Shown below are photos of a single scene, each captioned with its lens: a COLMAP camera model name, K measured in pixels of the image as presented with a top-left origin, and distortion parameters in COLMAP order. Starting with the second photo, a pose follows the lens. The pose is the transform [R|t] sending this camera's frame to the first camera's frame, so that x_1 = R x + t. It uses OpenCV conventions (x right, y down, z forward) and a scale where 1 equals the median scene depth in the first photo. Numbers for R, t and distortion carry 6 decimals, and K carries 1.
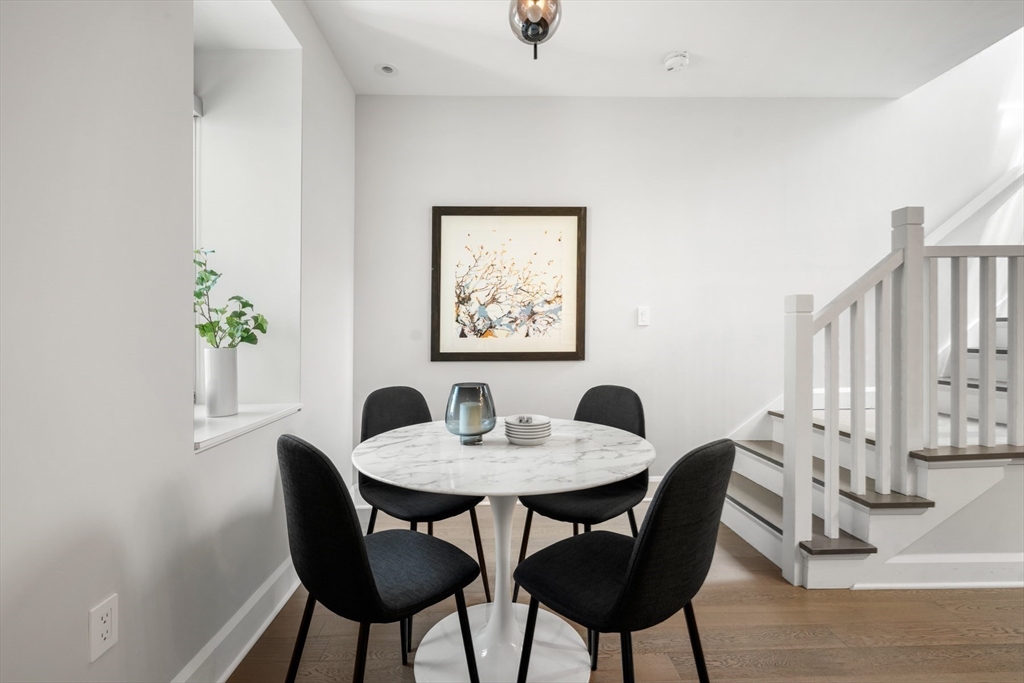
lens RADIAL K [[437.4, 0, 499.7], [0, 437.4, 337.6], [0, 0, 1]] dist [-0.003125, 0.001102]
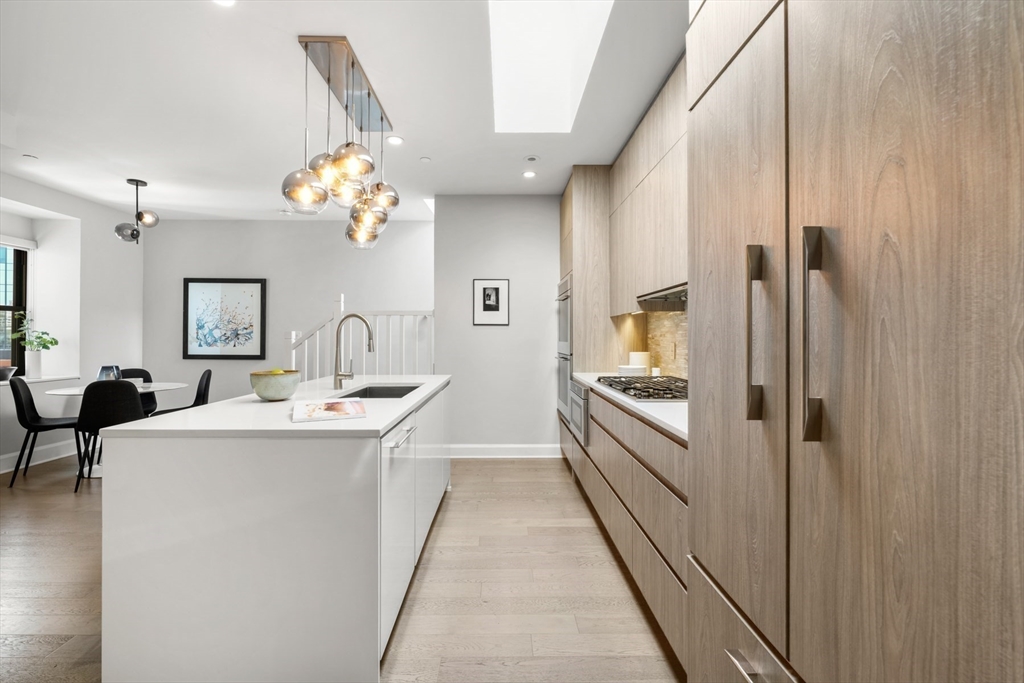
lens RADIAL K [[437.4, 0, 510.4], [0, 437.4, 338.7], [0, 0, 1]] dist [-0.003125, 0.001102]
pose [[0.999936, 0.010883, -0.003182, 1.264334], [-0.010908, 0.999910, -0.007843, -0.035451], [0.003096, 0.007877, 0.999964, -0.887471]]
